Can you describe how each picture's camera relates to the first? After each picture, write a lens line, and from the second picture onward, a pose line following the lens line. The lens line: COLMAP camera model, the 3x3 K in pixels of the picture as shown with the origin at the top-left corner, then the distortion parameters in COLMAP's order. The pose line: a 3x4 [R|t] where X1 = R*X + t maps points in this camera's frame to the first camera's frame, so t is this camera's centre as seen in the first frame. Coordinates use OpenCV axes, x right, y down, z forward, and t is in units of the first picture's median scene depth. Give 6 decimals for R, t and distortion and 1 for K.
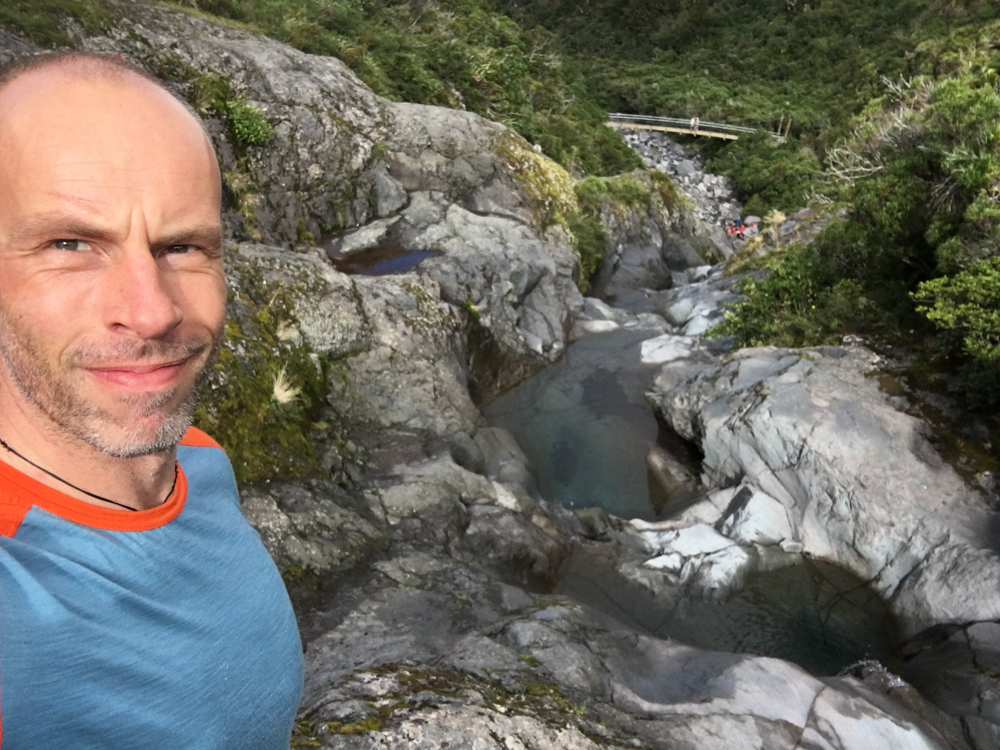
lens RADIAL K [[911.6, 0, 500.0], [0, 911.6, 375.0], [0, 0, 1]] dist [-0.010483, -0.006781]
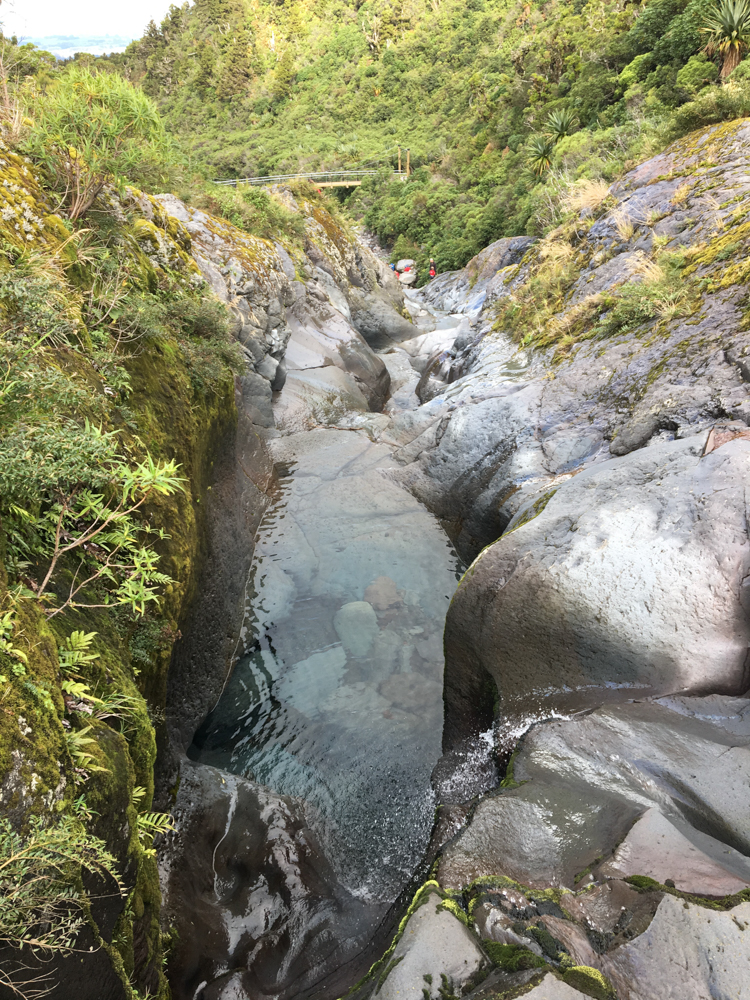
lens RADIAL K [[819.7, 0, 375.0], [0, 819.7, 500.0], [0, 0, 1]] dist [0.092106, -0.128405]
pose [[0.944659, -0.260926, 0.198839, 0.015873], [0.246380, 0.964493, 0.095130, -0.018178], [-0.216601, -0.040875, 0.975404, 0.121627]]
